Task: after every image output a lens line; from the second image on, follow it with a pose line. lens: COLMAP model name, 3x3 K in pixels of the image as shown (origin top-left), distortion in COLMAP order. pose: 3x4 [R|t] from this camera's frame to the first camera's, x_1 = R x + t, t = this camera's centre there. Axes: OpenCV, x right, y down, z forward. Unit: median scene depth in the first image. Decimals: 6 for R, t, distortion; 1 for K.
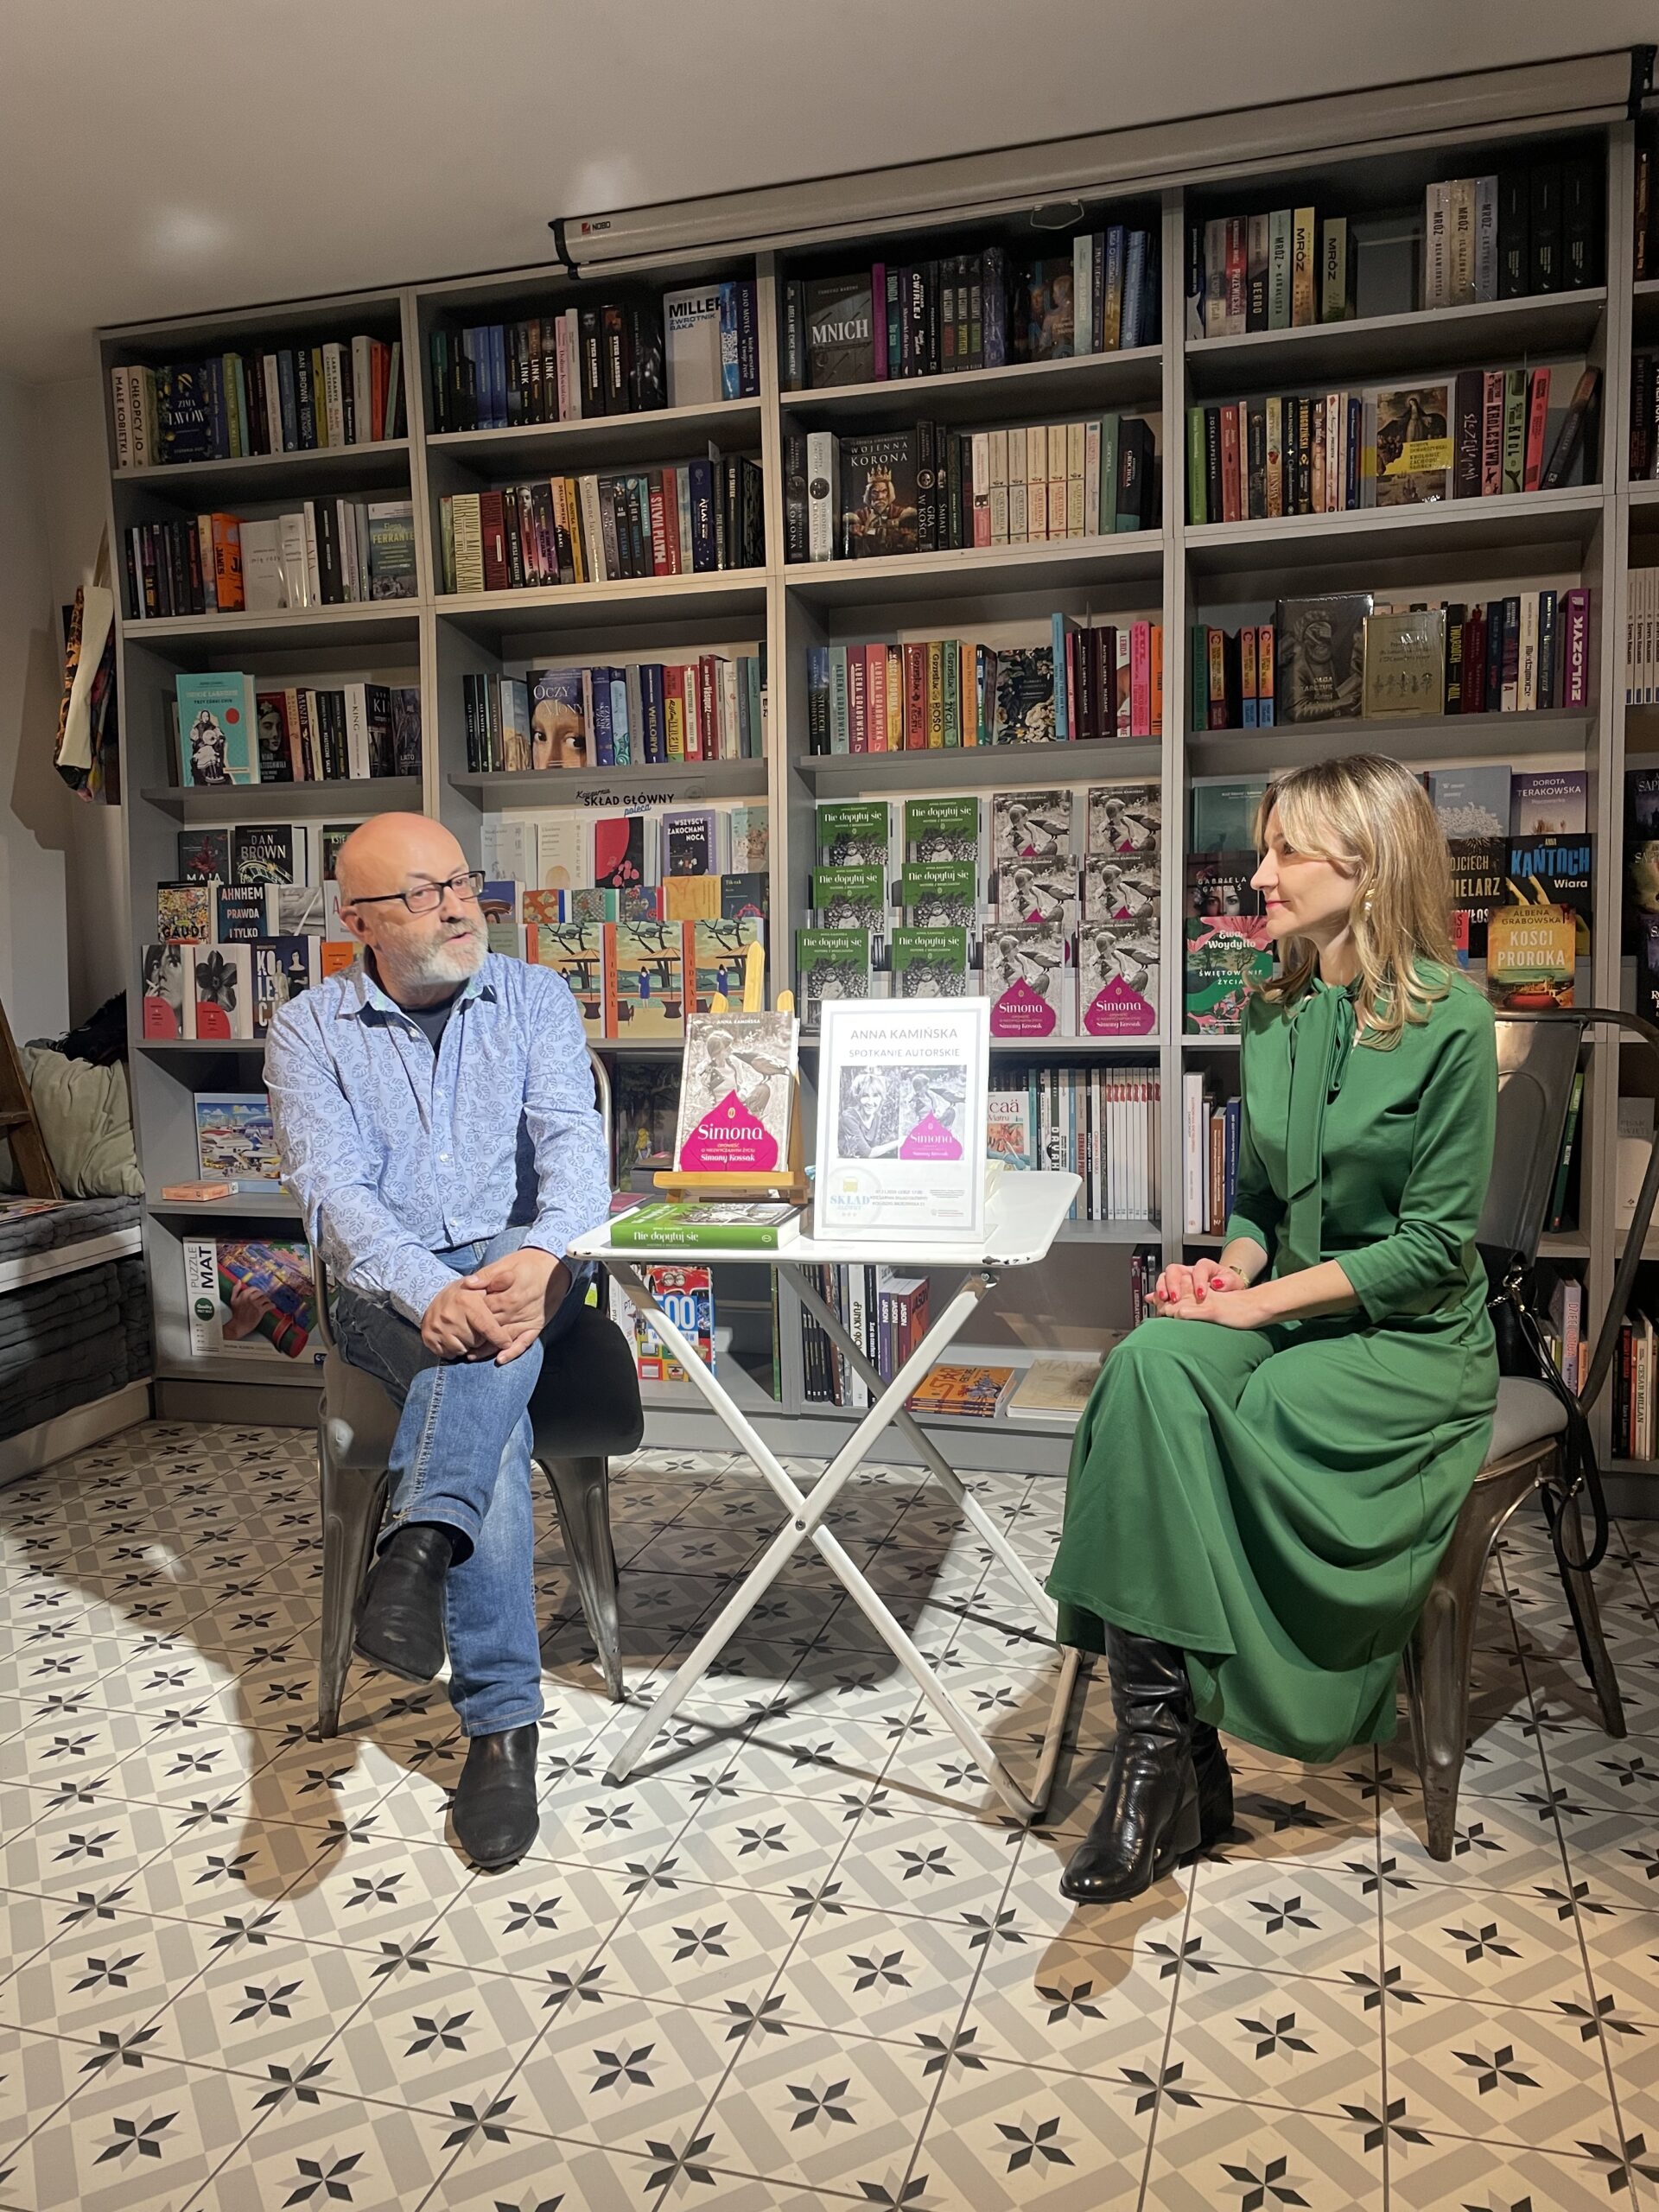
lens RADIAL K [[1661.8, 0, 836.8], [0, 1661.8, 1097.8], [0, 0, 1]] dist [0.095753, -0.119882]
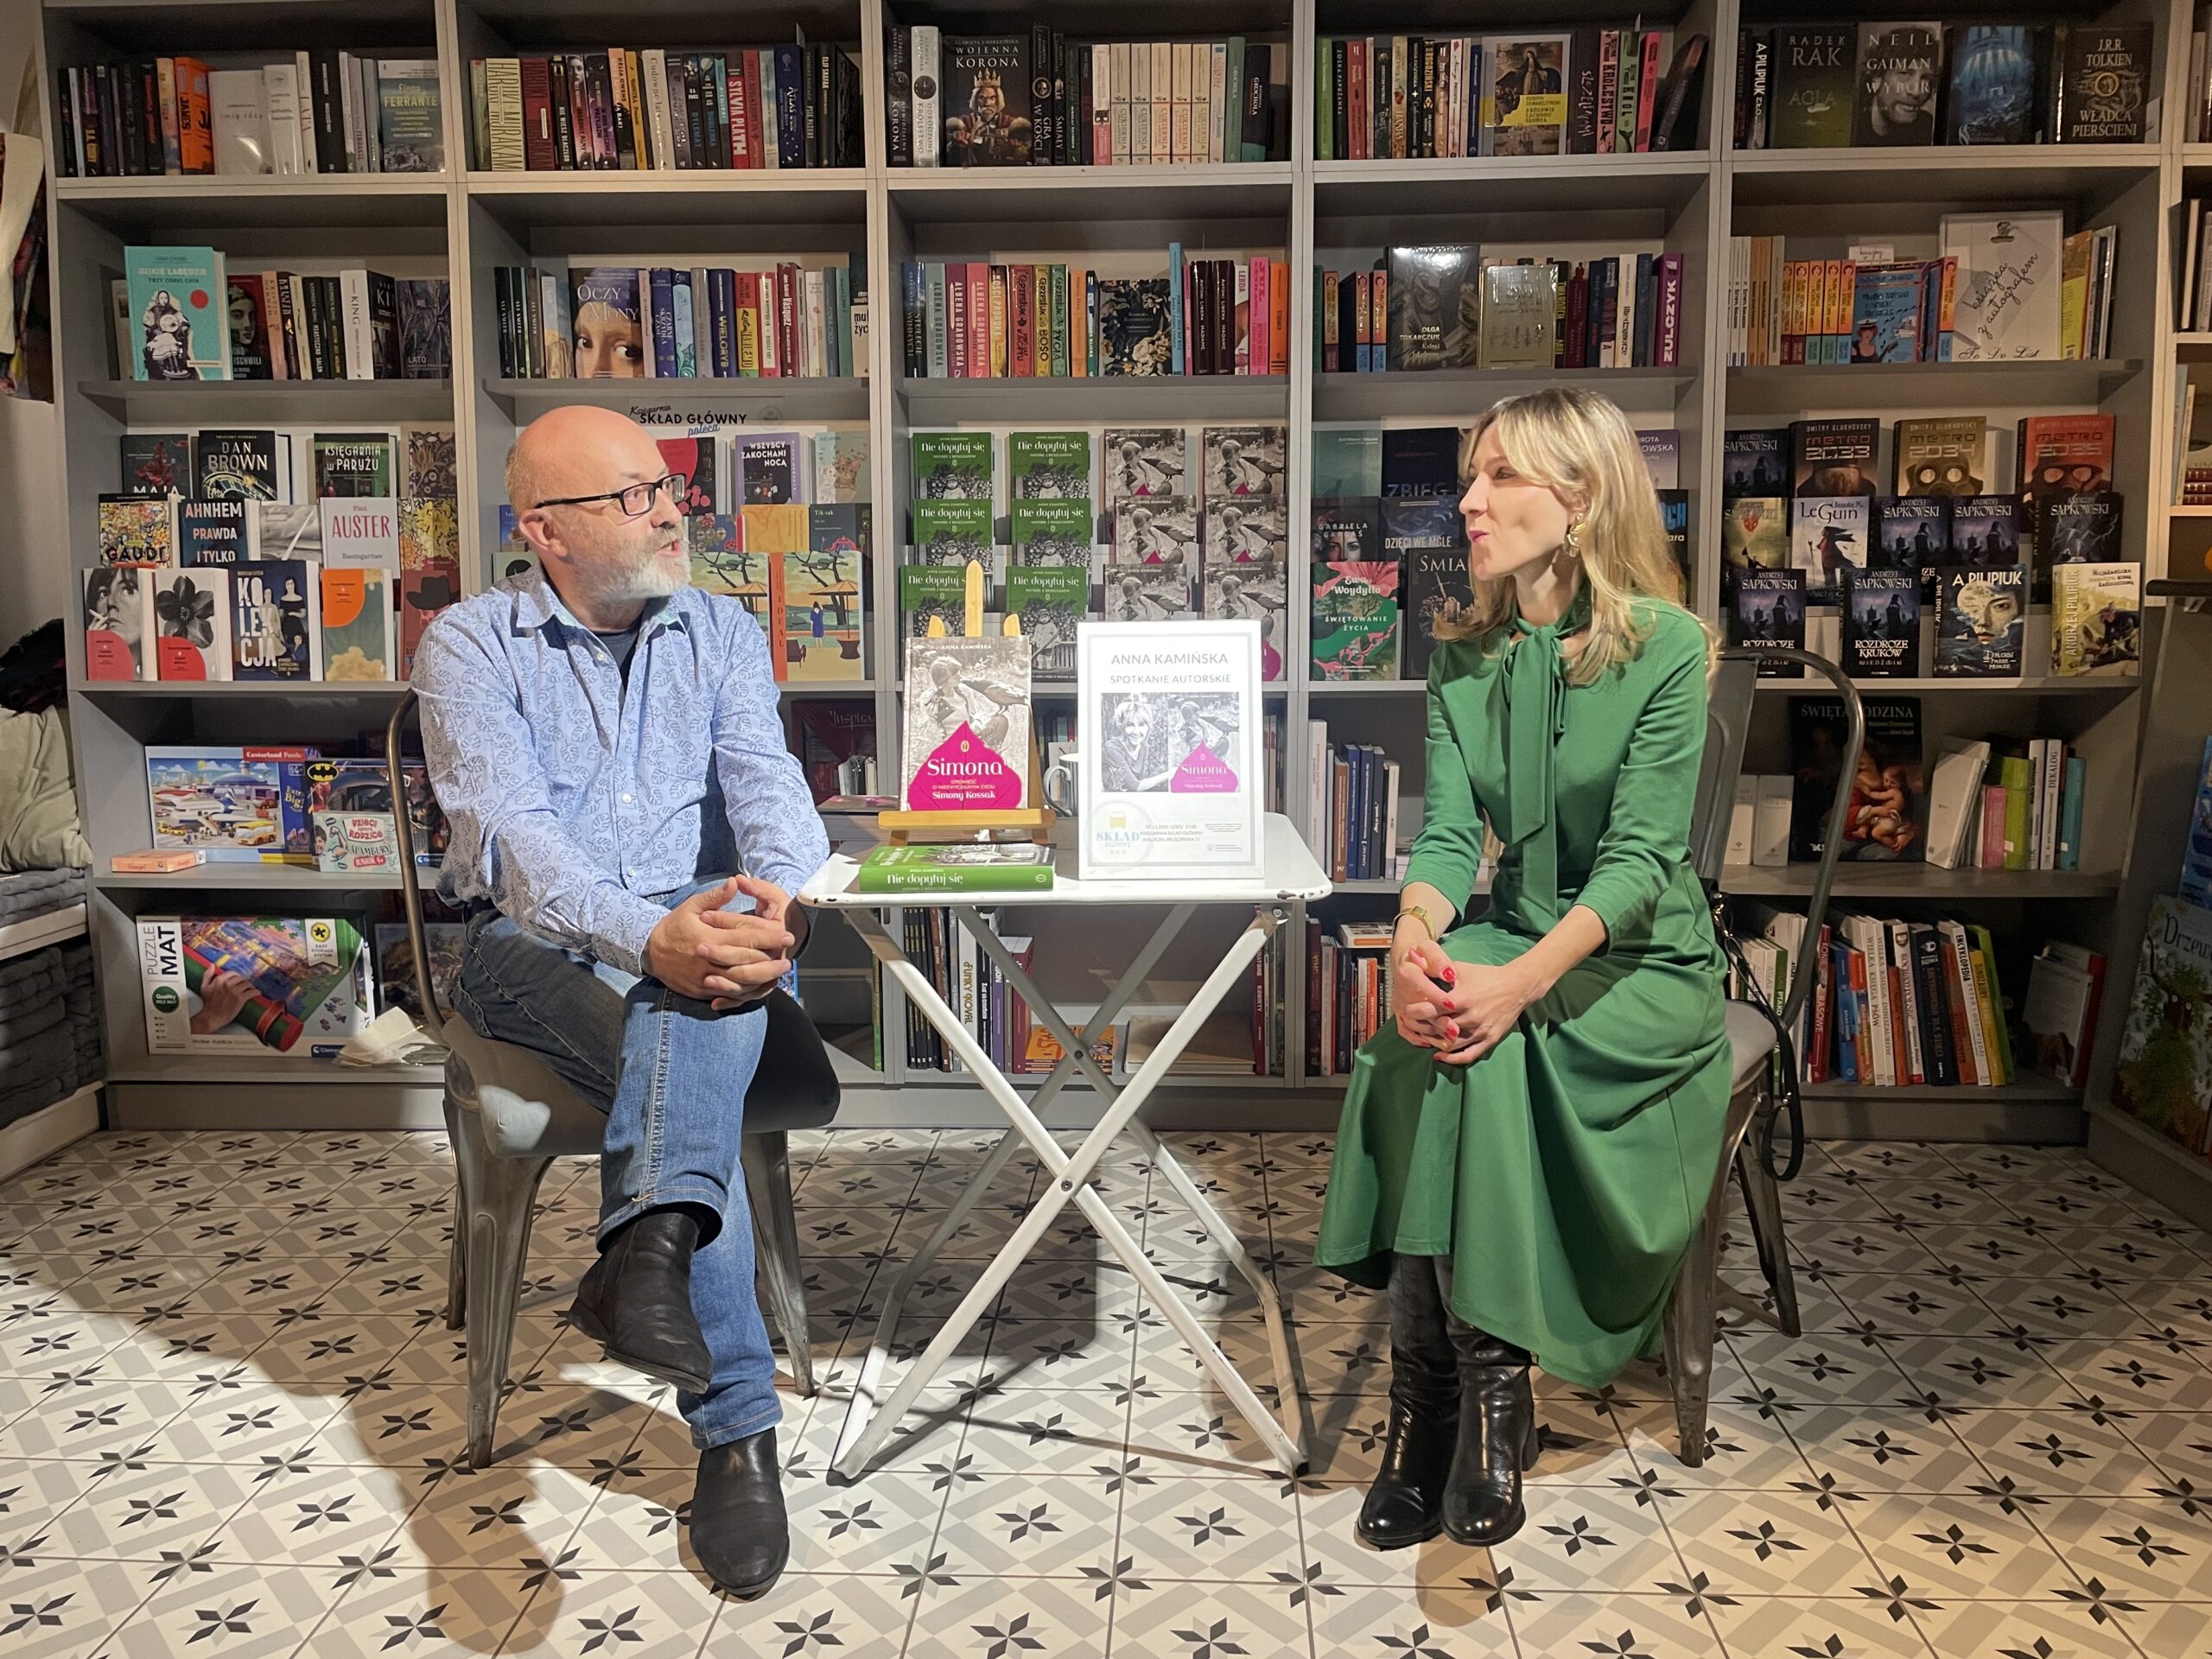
lens RADIAL K [[1661.8, 0, 1119.5], [0, 1661.8, 823.0], [0, 0, 1]] dist [0.095753, -0.119882]
pose [[0.969518, -0.011890, 0.244732, -0.142486], [0.005158, 0.999591, 0.028130, 0.017976], [-0.244967, -0.026010, 0.969183, 0.062818]]
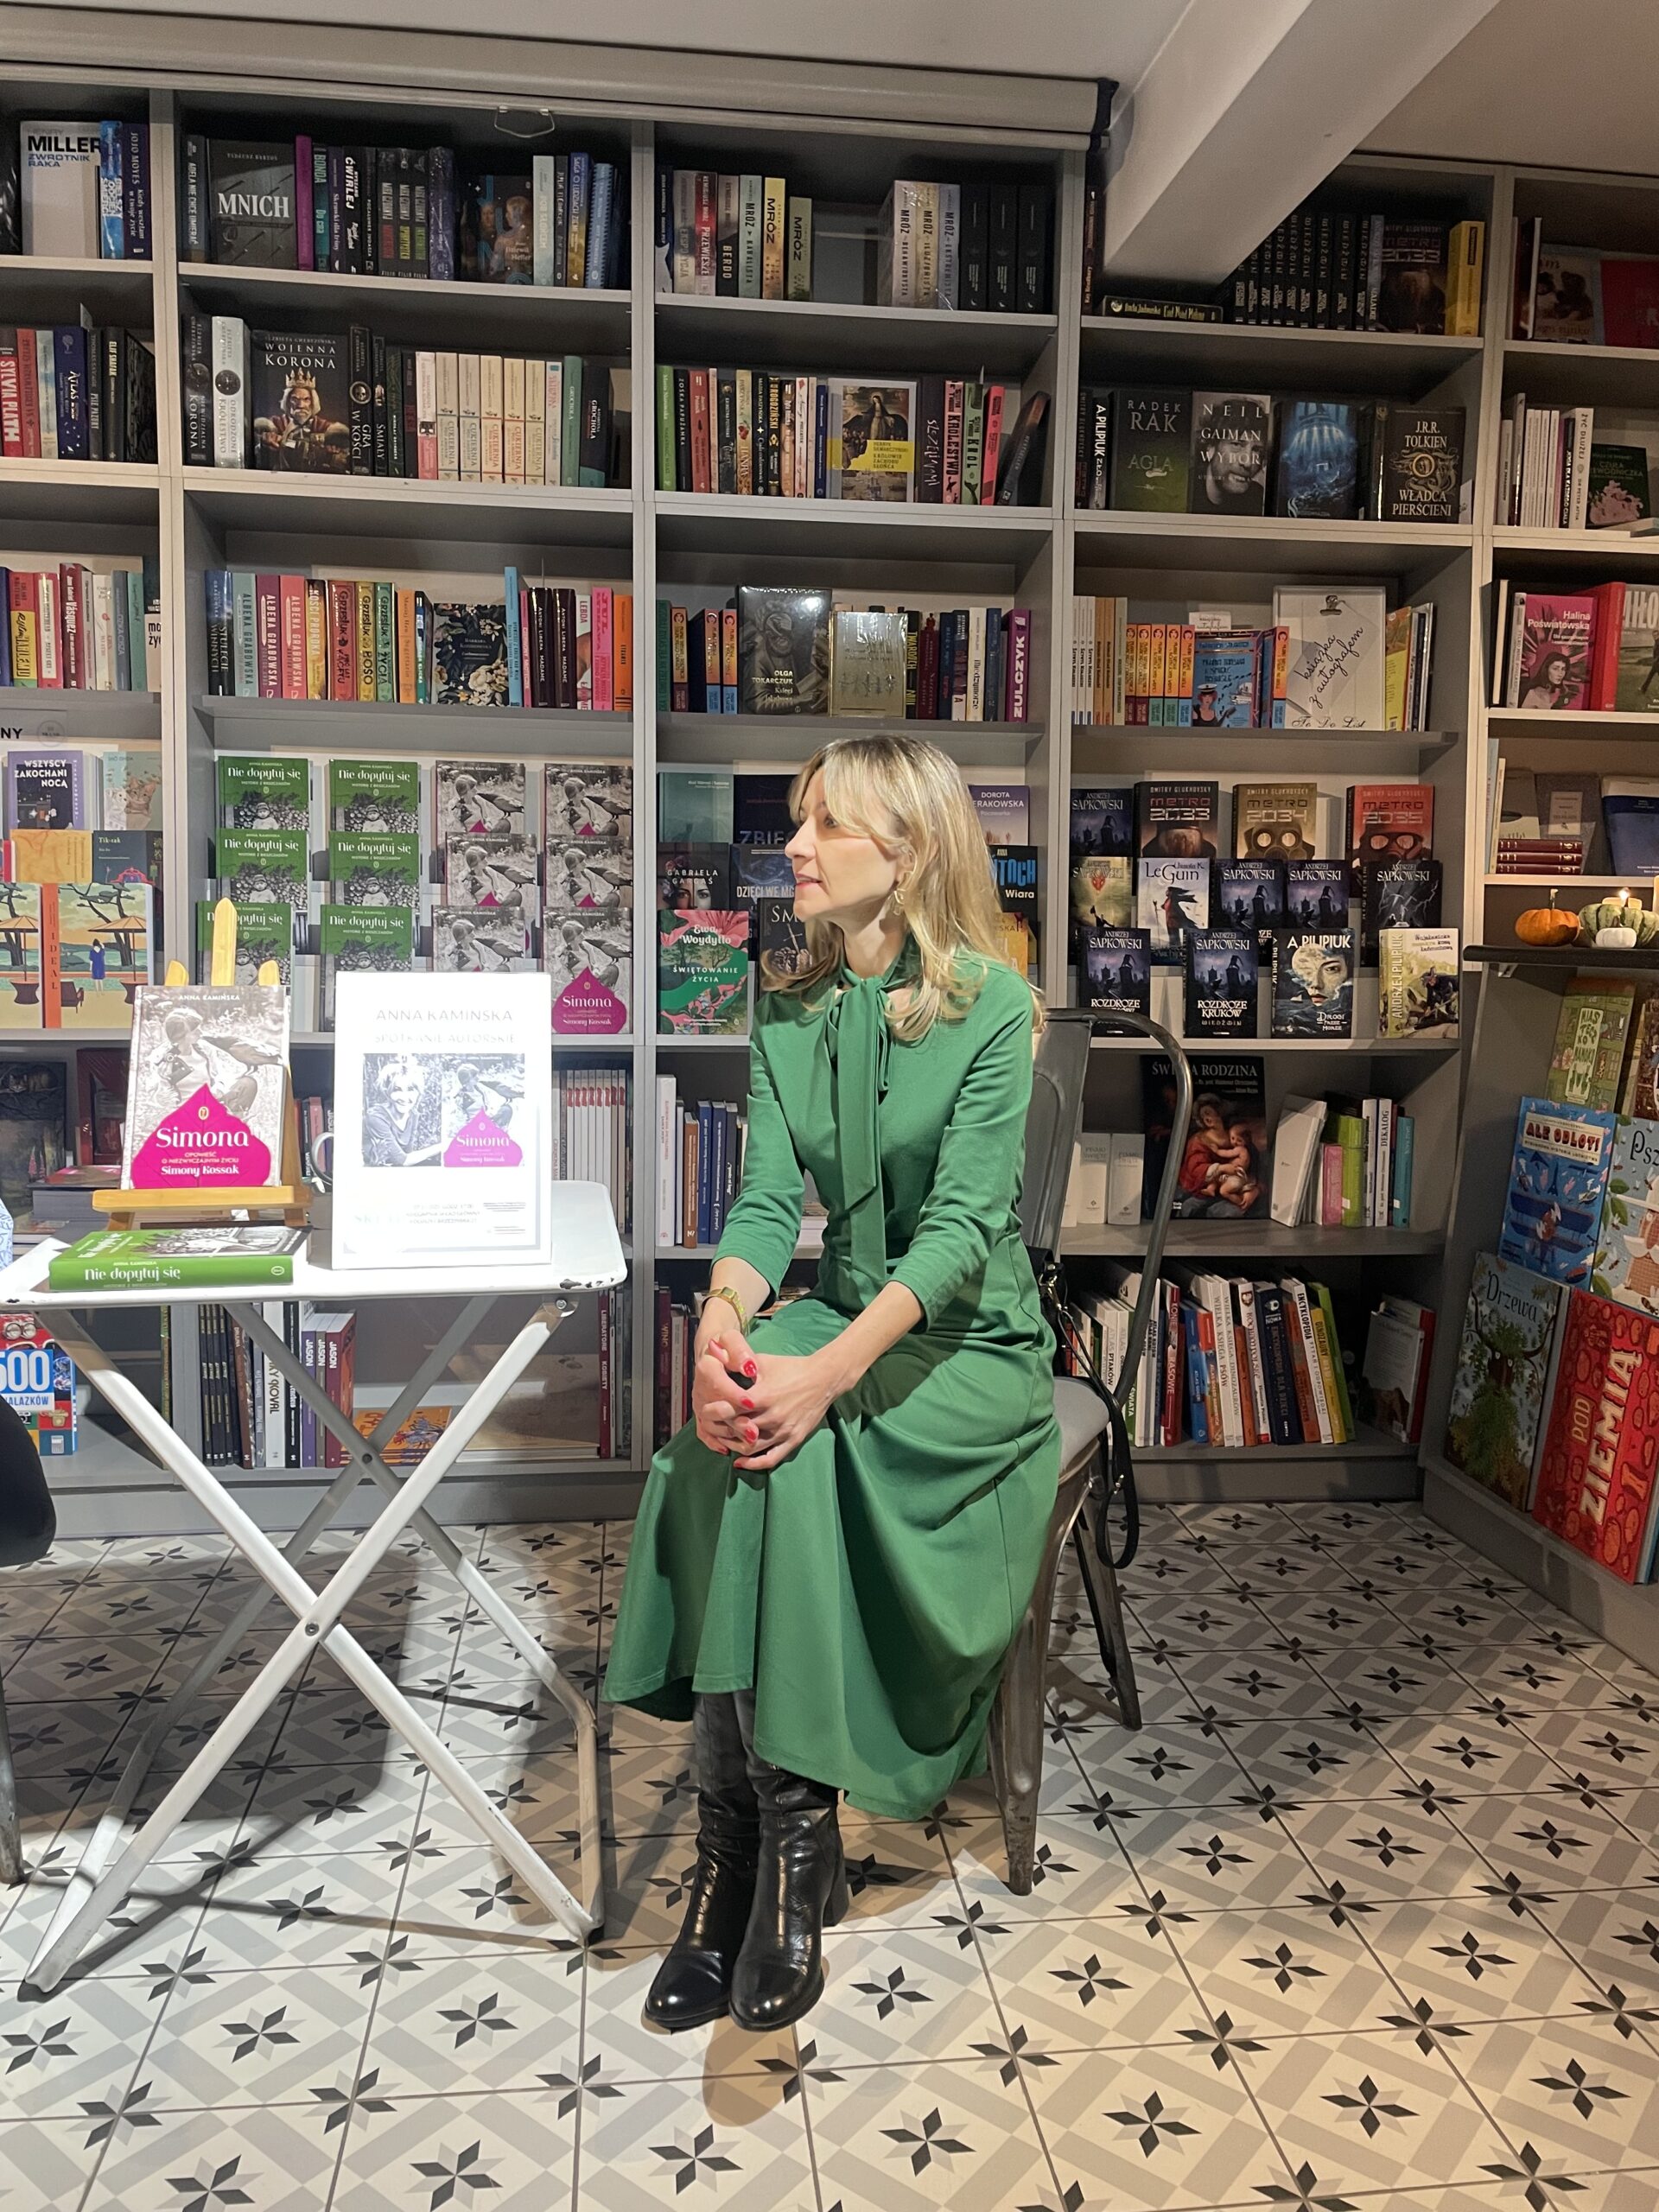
lens RADIAL K [[1661.8, 0, 824.4], [0, 1661.8, 1093.6], [0, 0, 1]] dist [0.095753, -0.119882]
pose [[0.915537, 0.001341, 0.402231, -0.079321], [0.004117, 0.999911, -0.012705, 0.007749], [-0.402212, 0.013288, 0.915450, 0.106477]]
